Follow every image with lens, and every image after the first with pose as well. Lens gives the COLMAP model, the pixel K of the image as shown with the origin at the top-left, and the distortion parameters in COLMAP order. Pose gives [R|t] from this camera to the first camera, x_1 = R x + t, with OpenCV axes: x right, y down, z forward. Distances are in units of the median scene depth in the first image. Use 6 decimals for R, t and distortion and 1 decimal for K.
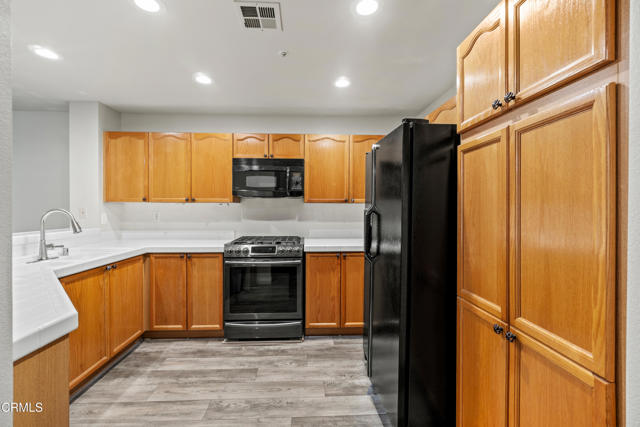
lens RADIAL K [[275.7, 0, 318.2], [0, 275.7, 209.8], [0, 0, 1]] dist [-0.006205, 0.001761]
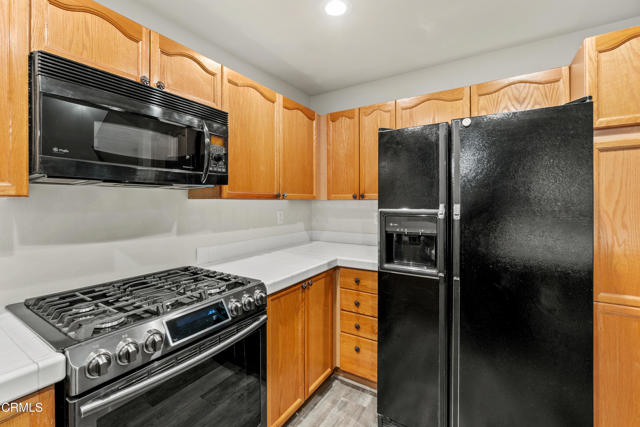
lens RADIAL K [[275.7, 0, 317.5], [0, 275.7, 203.3], [0, 0, 1]] dist [-0.006205, 0.001761]
pose [[0.572207, -0.008285, 0.820067, -0.376010], [0.009650, 0.999948, 0.003369, -0.017097], [-0.820052, 0.005986, 0.572257, 0.574349]]
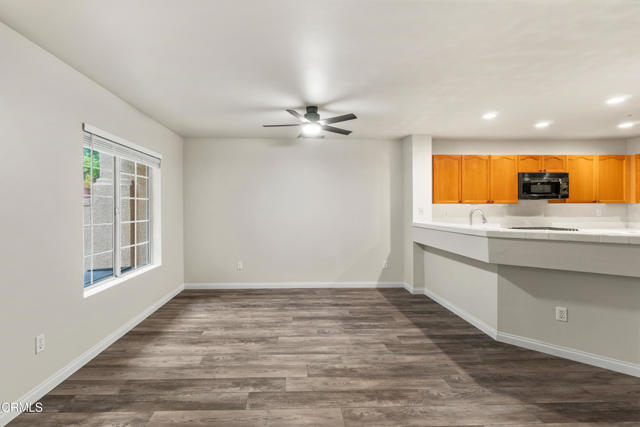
lens RADIAL K [[296.2, 0, 302.9], [0, 296.2, 207.1], [0, 0, 1]] dist [-0.007161, 0.003355]
pose [[0.999921, -0.006602, -0.010659, -1.429557], [0.006509, 0.999941, -0.008753, -0.000891], [0.010716, 0.008683, 0.999905, -0.558589]]
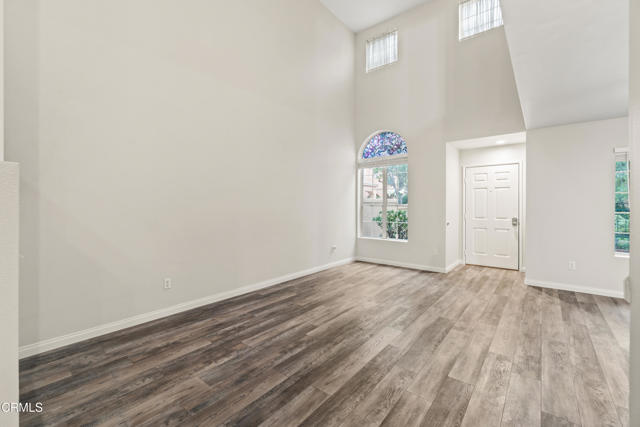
lens RADIAL K [[275.7, 0, 317.7], [0, 275.7, 207.4], [0, 0, 1]] dist [-0.006205, 0.001761]
pose [[-0.664218, 0.003220, -0.747532, -0.216631], [-0.005312, 0.999945, 0.009027, 0.014202], [0.747520, 0.009966, -0.664164, 0.080245]]
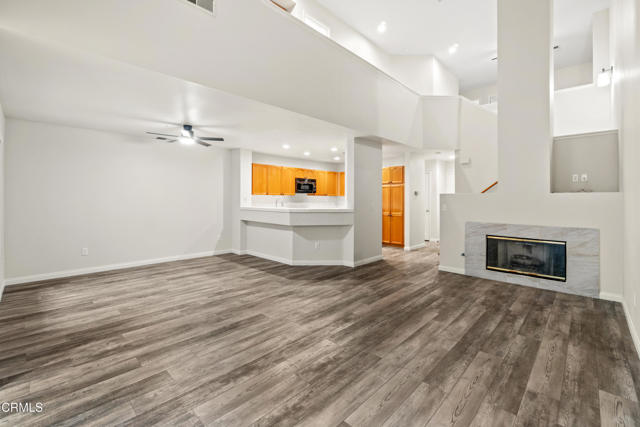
lens RADIAL K [[275.7, 0, 317.4], [0, 275.7, 196.8], [0, 0, 1]] dist [-0.006205, 0.001761]
pose [[0.727709, 0.002289, 0.685882, -1.908237], [0.001983, 0.999983, -0.005441, 0.002181], [-0.685883, 0.005320, 0.727692, -0.986105]]
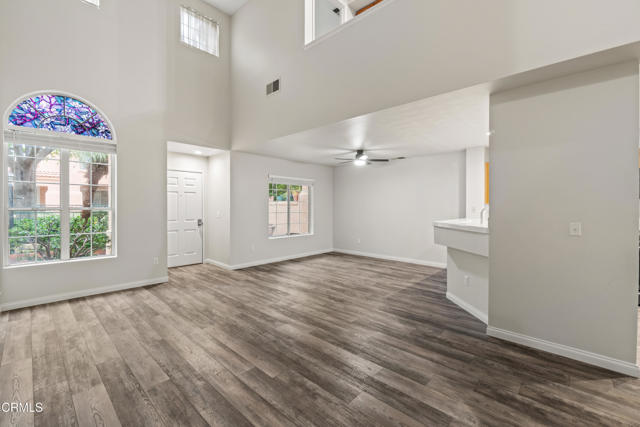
lens RADIAL K [[275.7, 0, 317.4], [0, 275.7, 207.1], [0, 0, 1]] dist [-0.006205, 0.001761]
pose [[0.699533, -0.001360, -0.714599, -0.284870], [-0.003283, 0.999982, -0.005117, 0.008707], [0.714593, 0.005925, 0.699516, -0.951806]]
